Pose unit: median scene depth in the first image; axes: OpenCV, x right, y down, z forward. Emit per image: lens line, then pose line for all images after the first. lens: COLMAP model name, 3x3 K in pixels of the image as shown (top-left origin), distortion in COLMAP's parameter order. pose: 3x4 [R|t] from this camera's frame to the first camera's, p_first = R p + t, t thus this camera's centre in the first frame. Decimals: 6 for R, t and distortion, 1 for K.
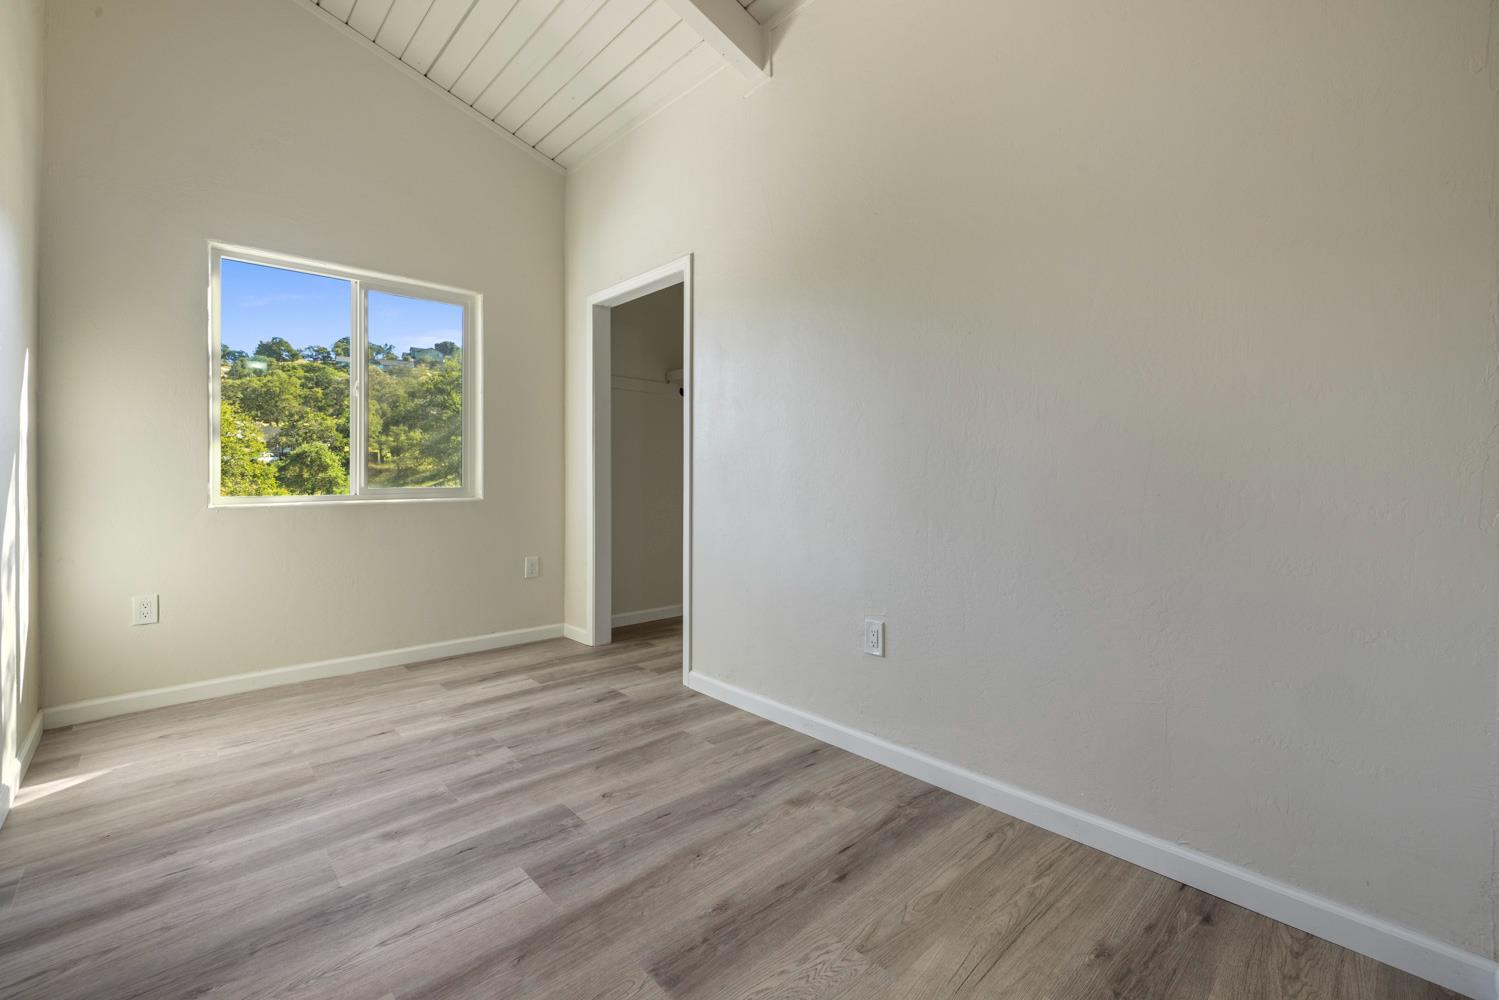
lens RADIAL K [[630.0, 0, 747.8], [0, 630.0, 493.2], [0, 0, 1]] dist [0.000763, -0.000841]
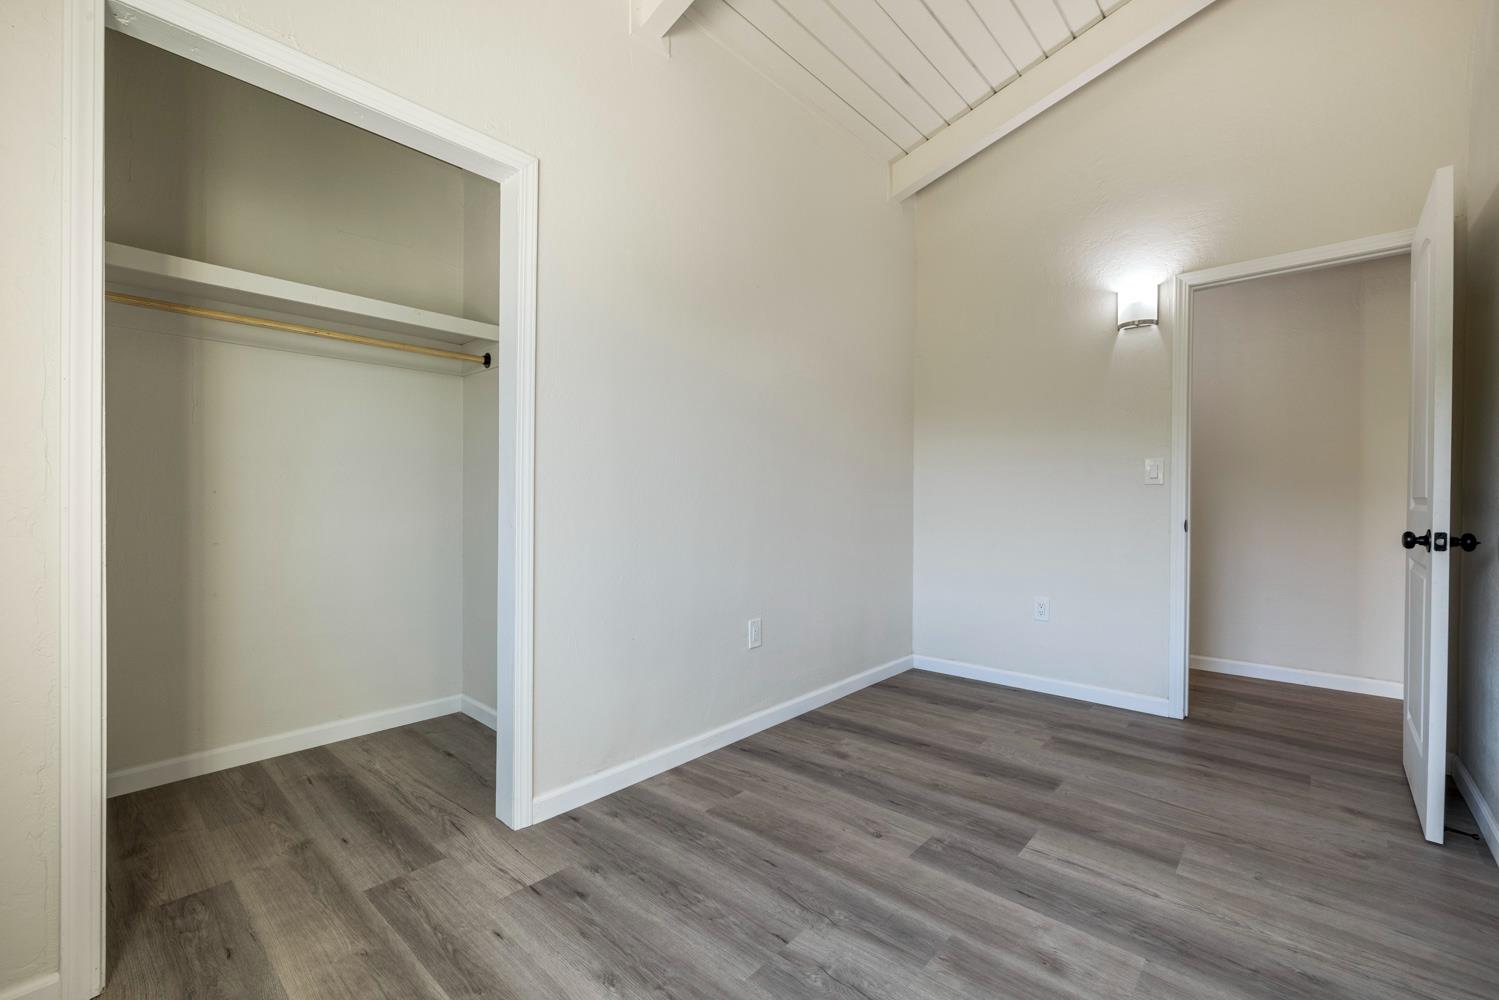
lens RADIAL K [[630.0, 0, 755.0], [0, 630.0, 503.2], [0, 0, 1]] dist [0.000763, -0.000841]
pose [[-0.095555, -0.006293, 0.995404, -1.204855], [0.019535, 0.999776, 0.008196, -0.034156], [-0.995232, 0.020229, -0.095411, 1.324612]]
